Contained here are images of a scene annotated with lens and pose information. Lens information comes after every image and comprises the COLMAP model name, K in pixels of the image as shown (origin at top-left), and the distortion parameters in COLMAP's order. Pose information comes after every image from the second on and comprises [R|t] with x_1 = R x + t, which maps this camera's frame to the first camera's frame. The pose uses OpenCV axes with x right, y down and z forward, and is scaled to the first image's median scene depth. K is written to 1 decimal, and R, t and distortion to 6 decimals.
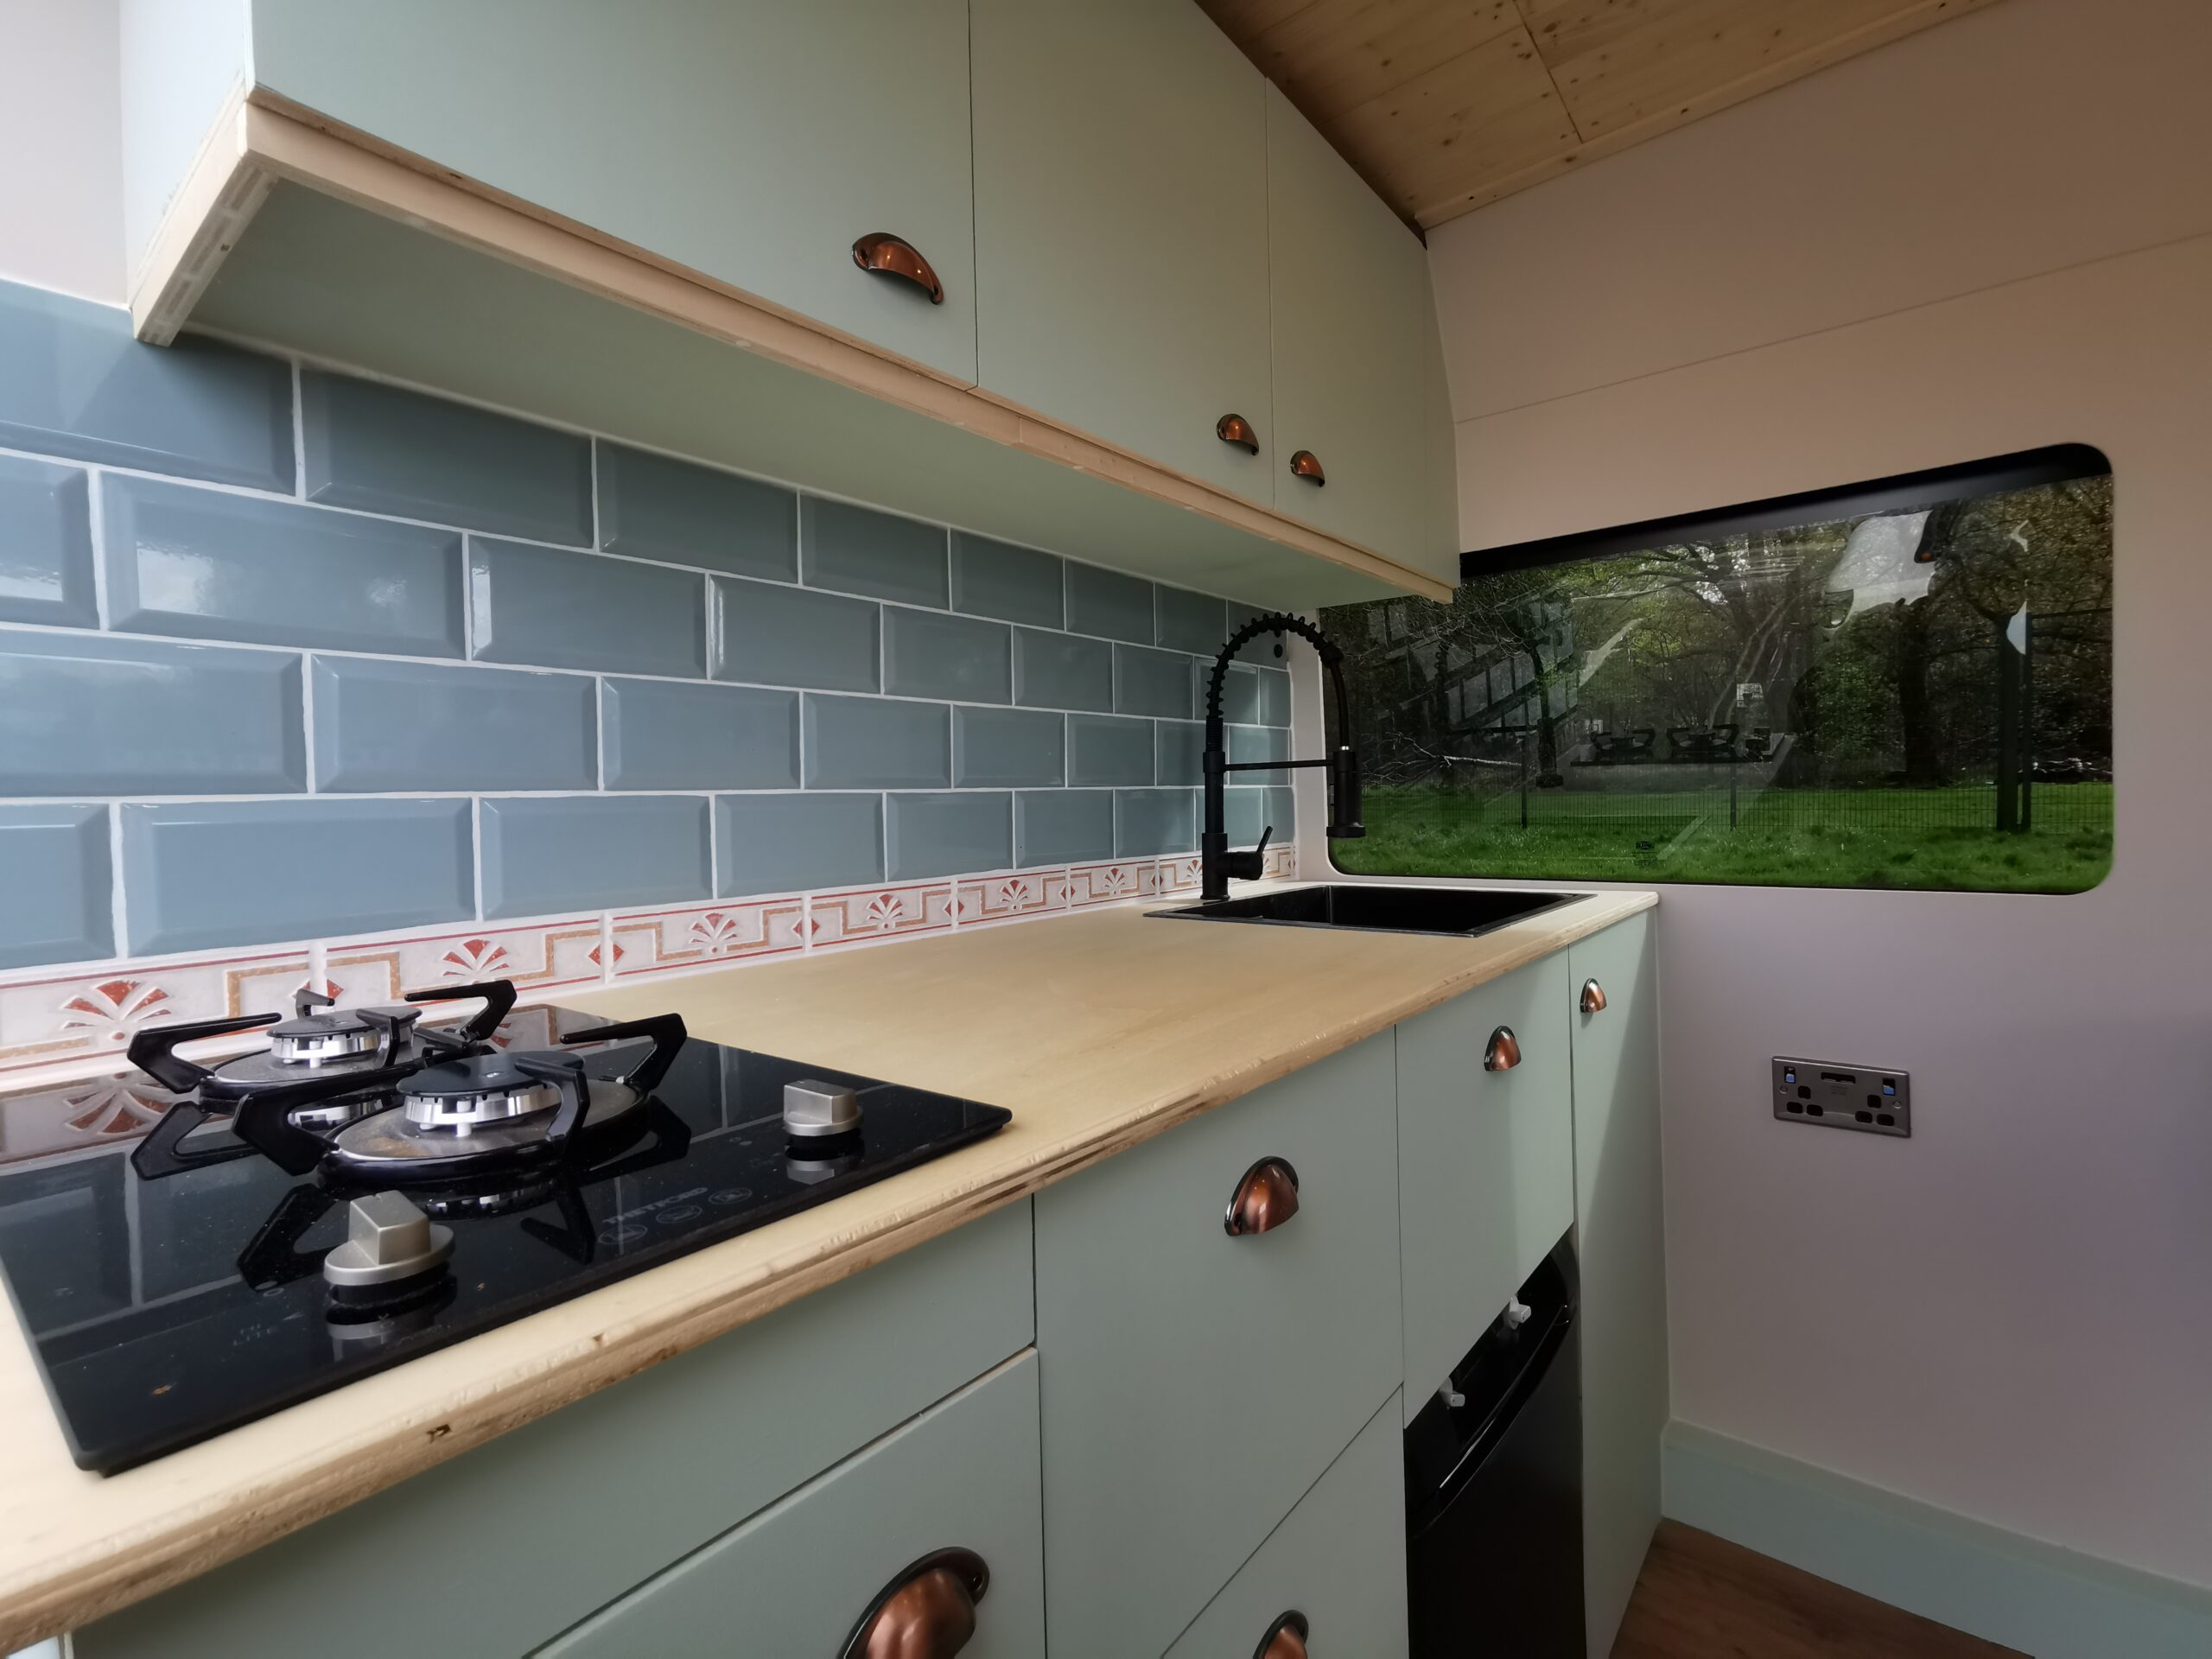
lens RADIAL K [[1013.1, 0, 1093.2], [0, 1013.1, 824.9], [0, 0, 1]] dist [-0.005638, 0.007135]
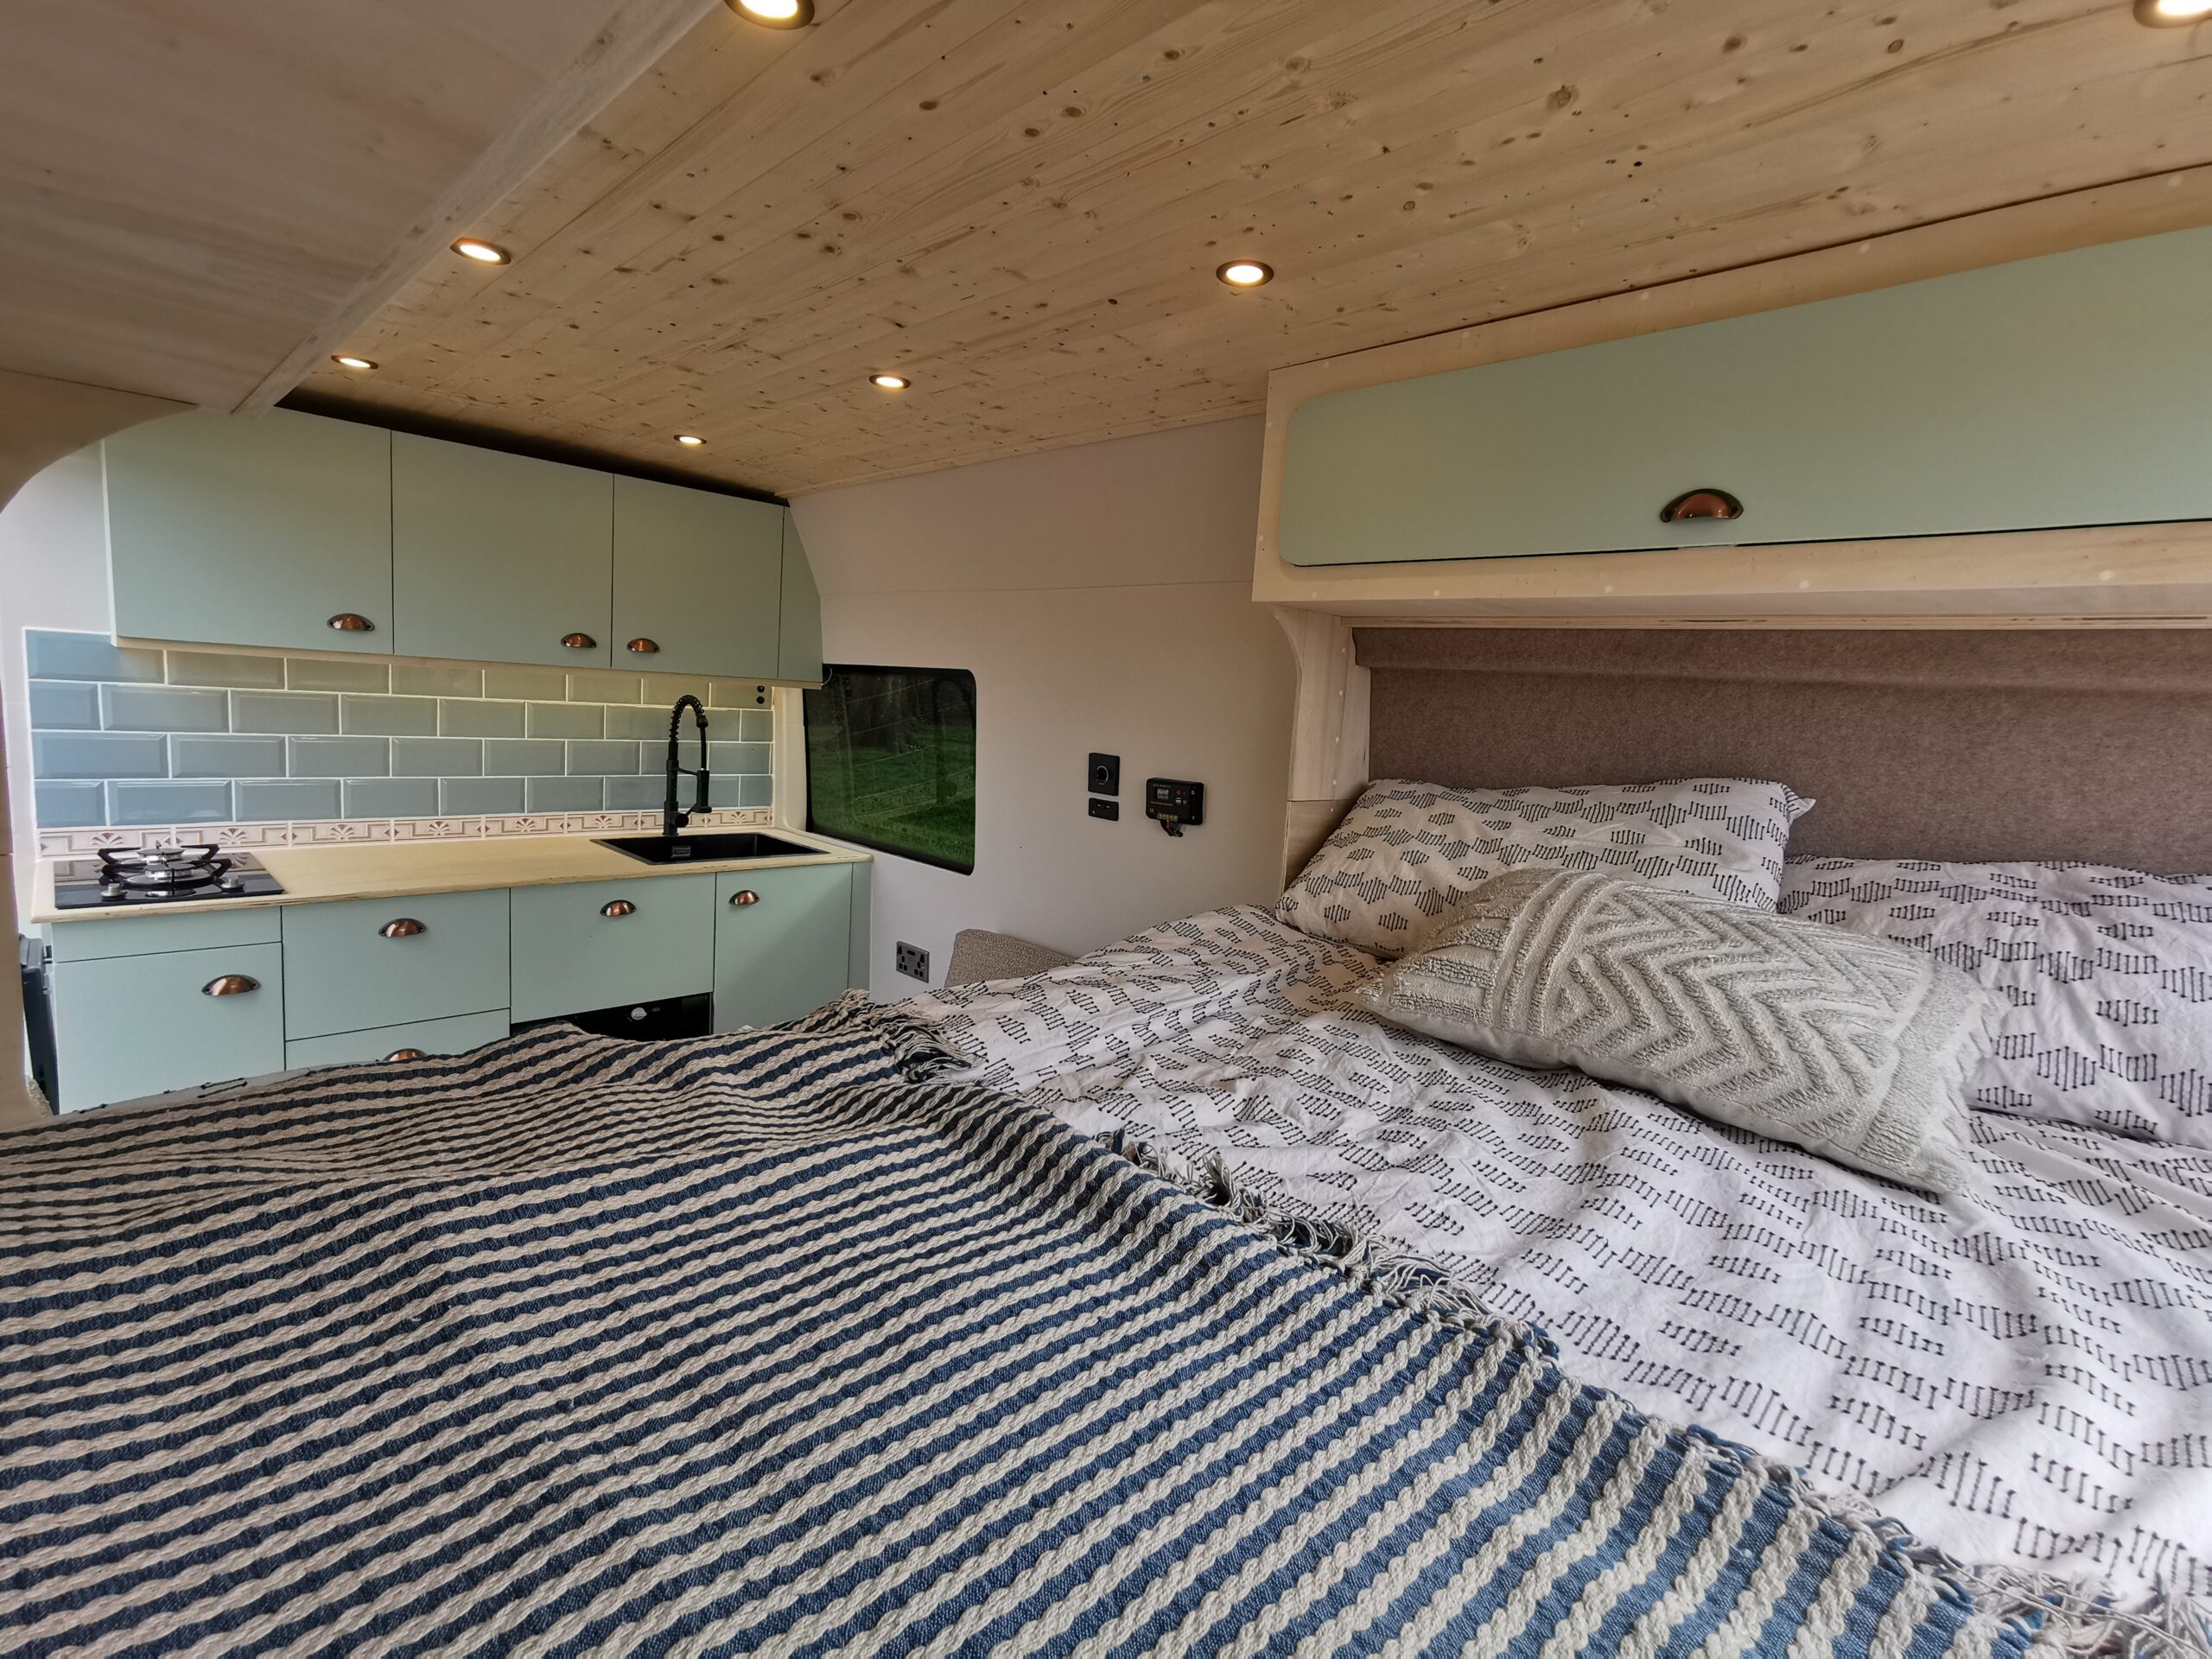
lens RADIAL K [[1013.1, 0, 1095.0], [0, 1013.1, 818.7], [0, 0, 1]] dist [-0.005638, 0.007135]
pose [[0.991380, 0.102730, -0.081312, 1.408401], [-0.094739, 0.990795, 0.096689, -0.290634], [0.090496, -0.088152, 0.991988, -1.123788]]
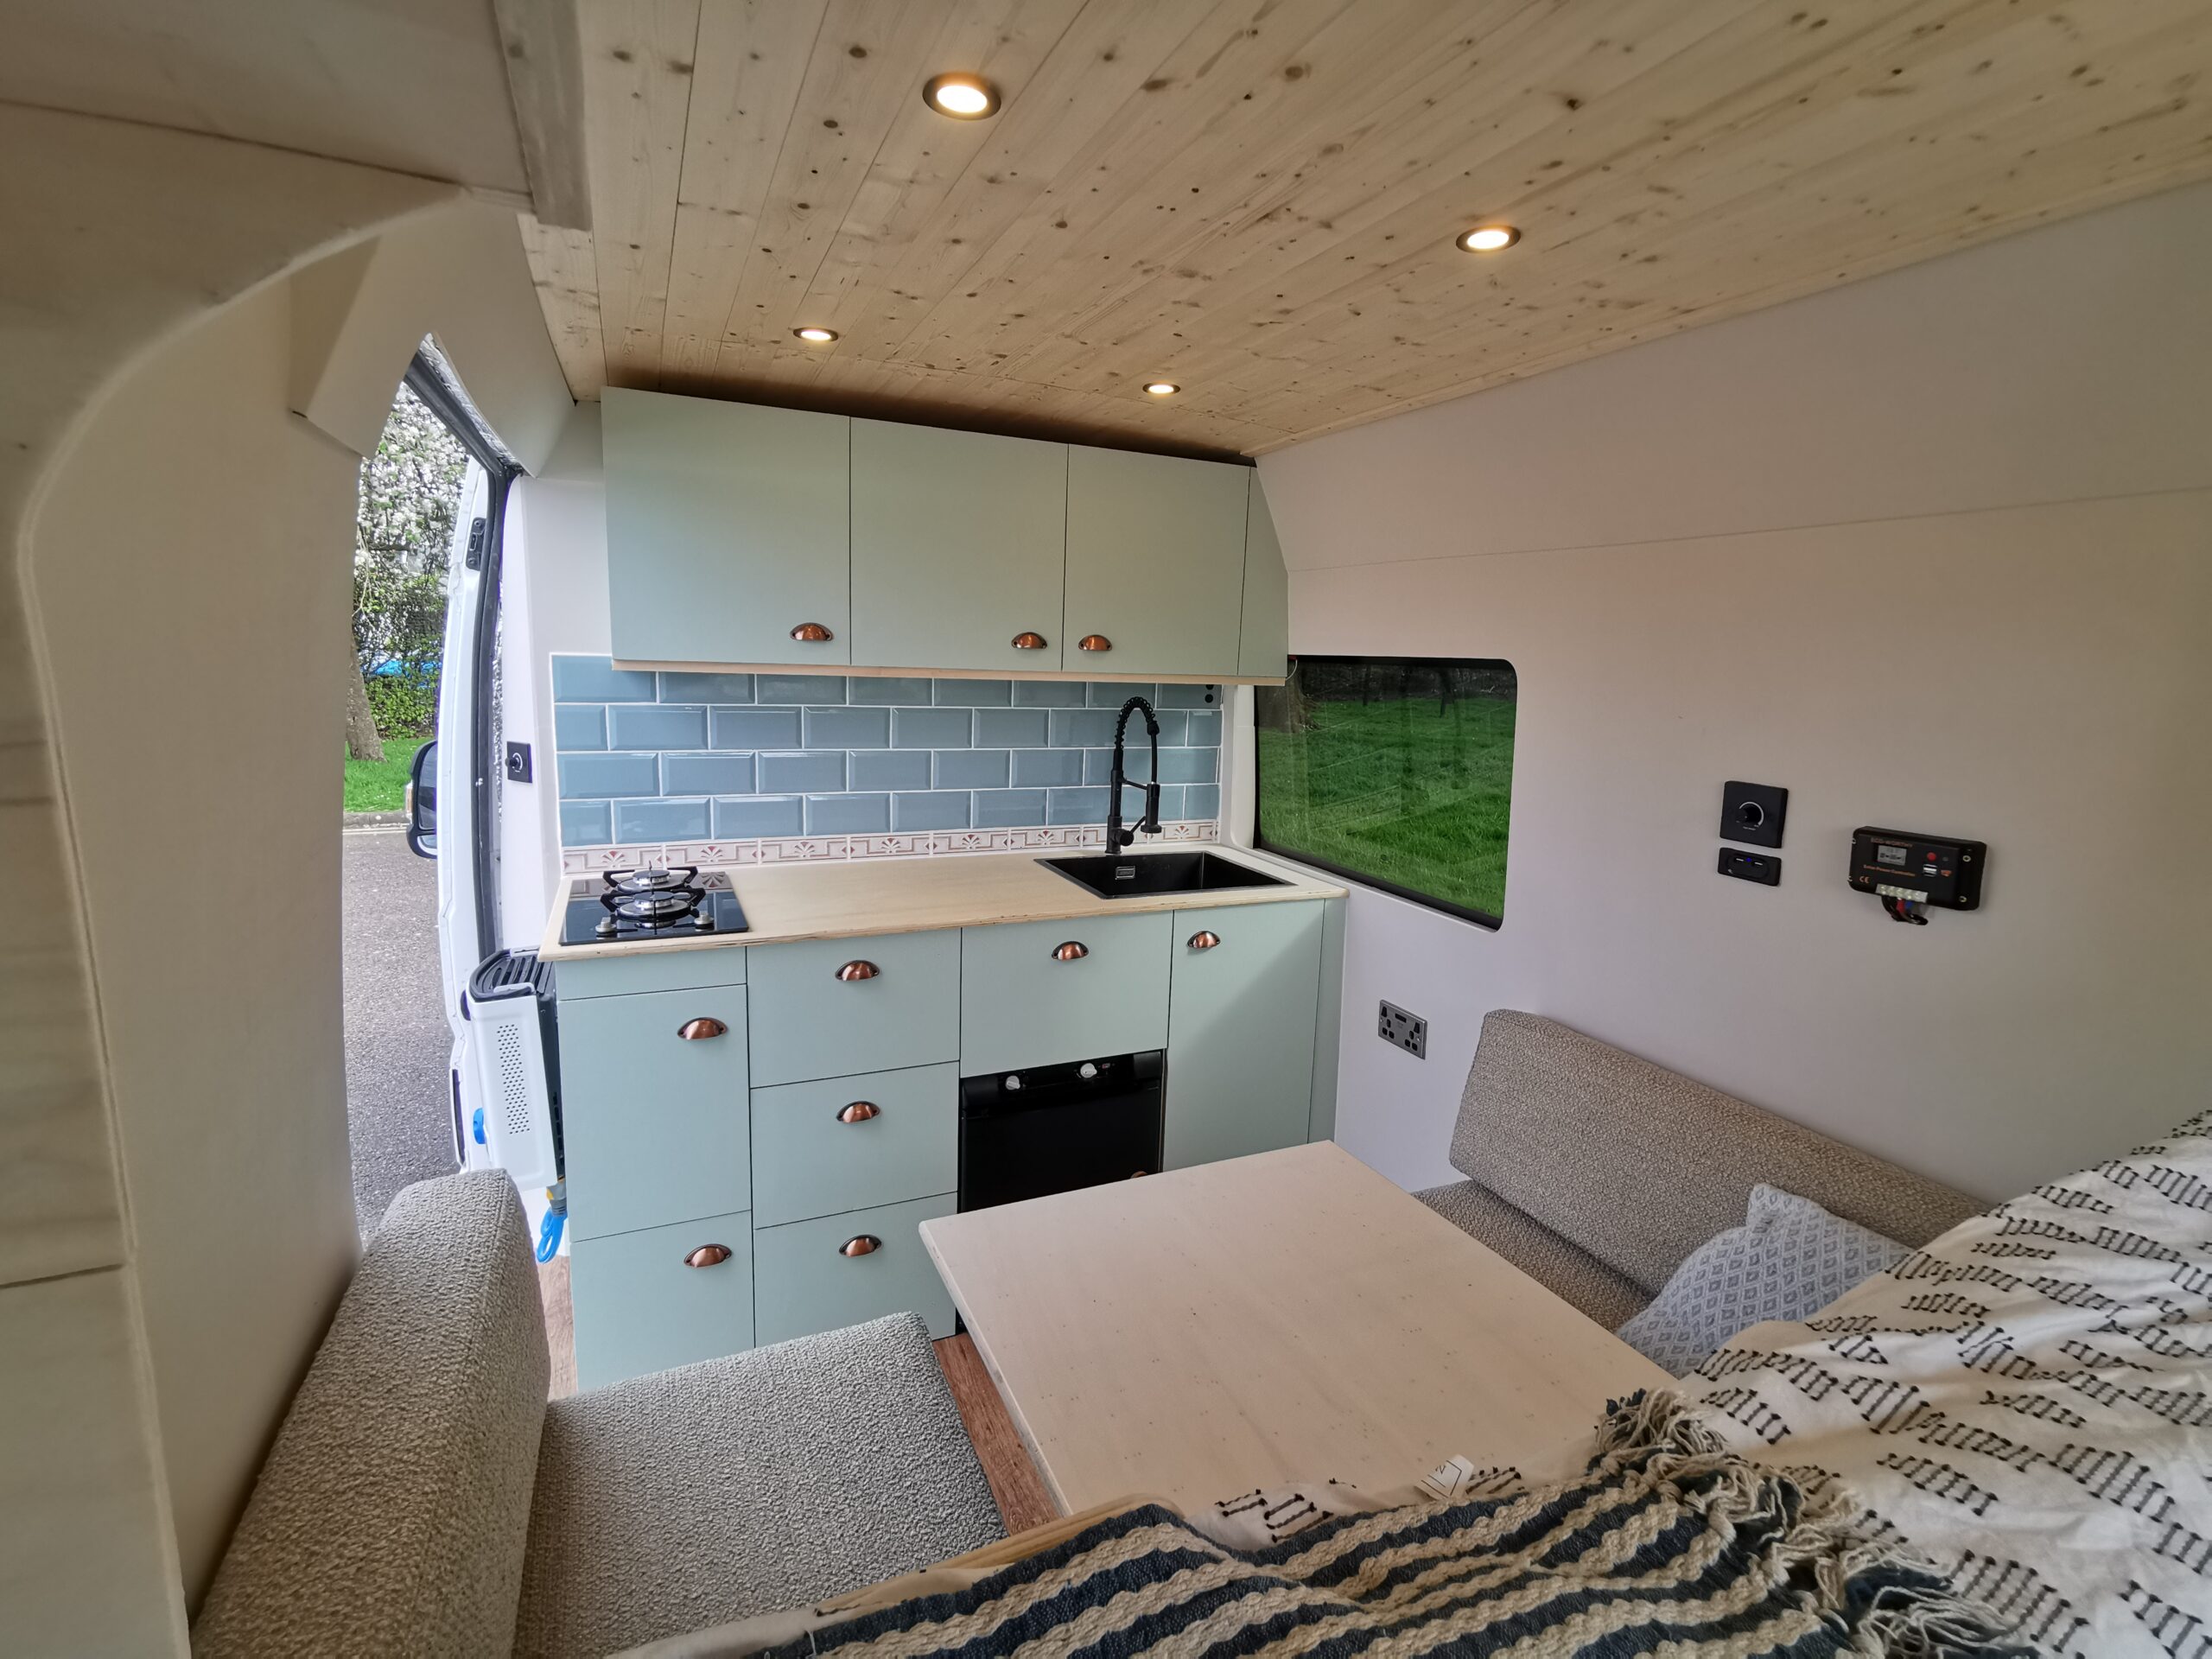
lens RADIAL K [[1013.1, 0, 1099.7], [0, 1013.1, 822.0], [0, 0, 1]] dist [-0.005638, 0.007135]
pose [[0.895617, 0.129275, -0.425626, 1.078551], [-0.068661, 0.985547, 0.154860, -0.320918], [0.439495, -0.109472, 0.891549, -0.728853]]
